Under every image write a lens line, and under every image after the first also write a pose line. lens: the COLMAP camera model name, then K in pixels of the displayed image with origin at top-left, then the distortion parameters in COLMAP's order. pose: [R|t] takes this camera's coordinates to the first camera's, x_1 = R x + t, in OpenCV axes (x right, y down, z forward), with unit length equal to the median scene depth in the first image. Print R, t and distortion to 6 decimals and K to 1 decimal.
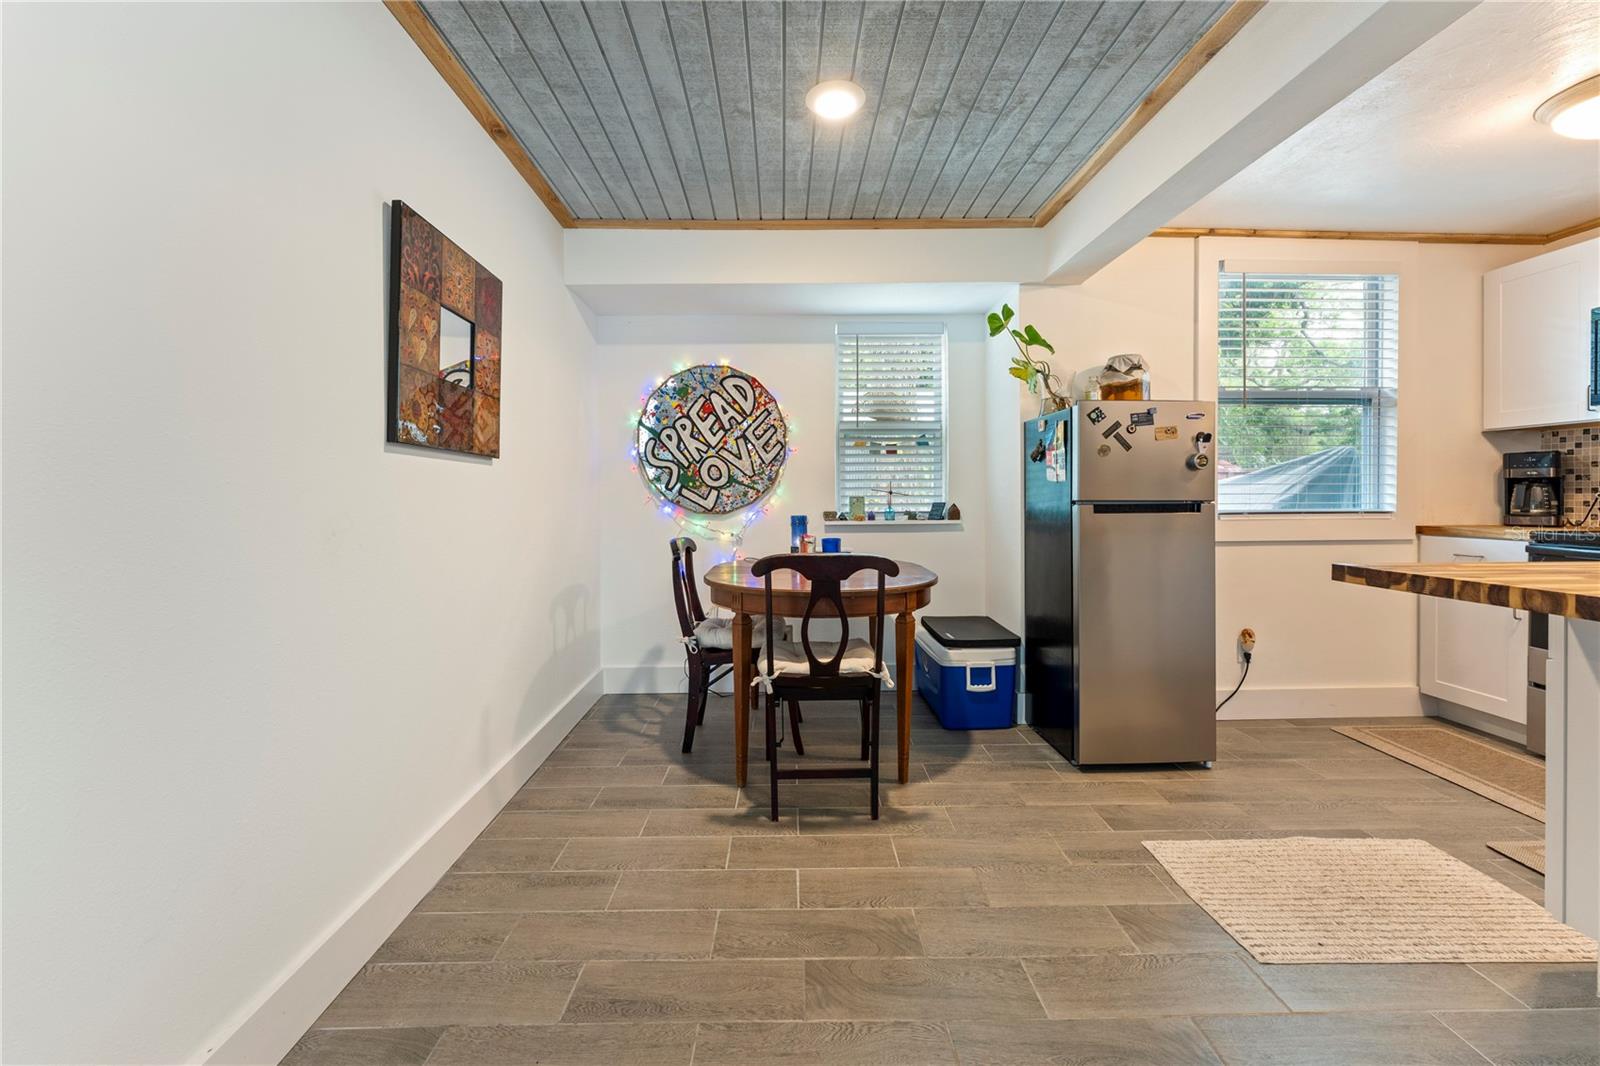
lens RADIAL K [[650.0, 0, 800.8], [0, 650.0, 520.4], [0, 0, 1]] dist [-0.000126, -0.000018]
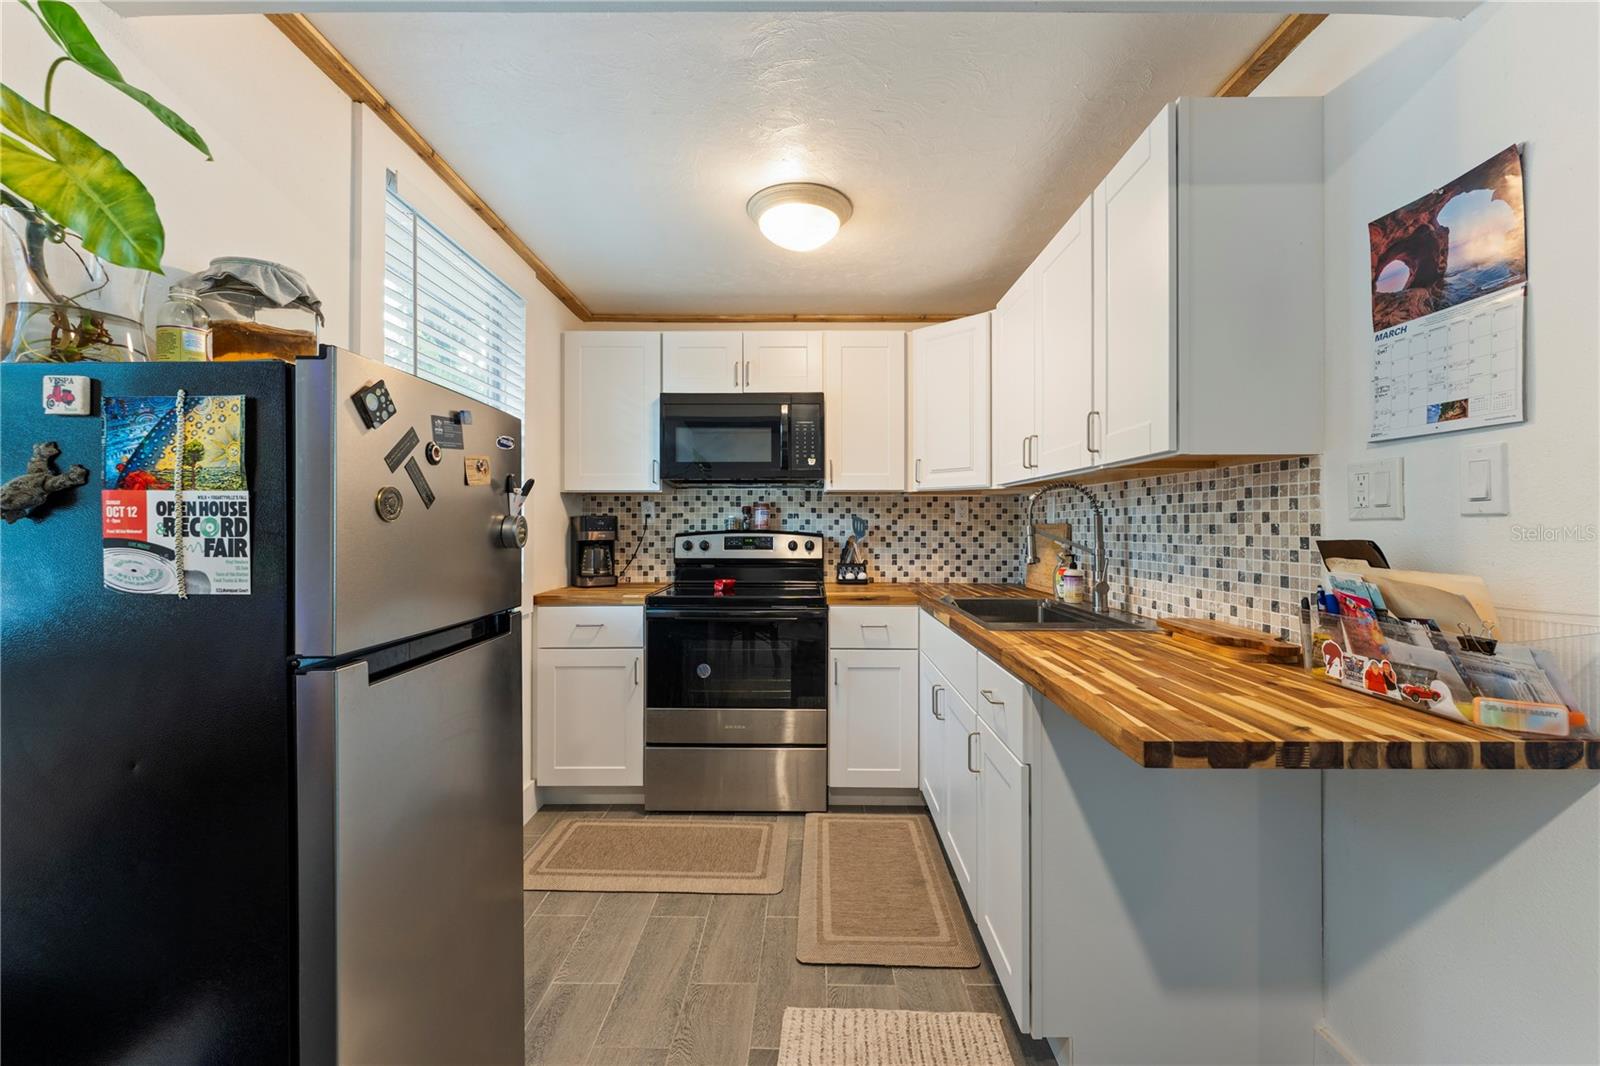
lens RADIAL K [[650.0, 0, 800.8], [0, 650.0, 520.4], [0, 0, 1]] dist [-0.000126, -0.000018]
pose [[0.047041, 0.012008, 0.998821, 0.117377], [0.041709, 0.999032, -0.013975, -0.083942], [-0.998022, 0.042317, 0.046495, 0.755923]]
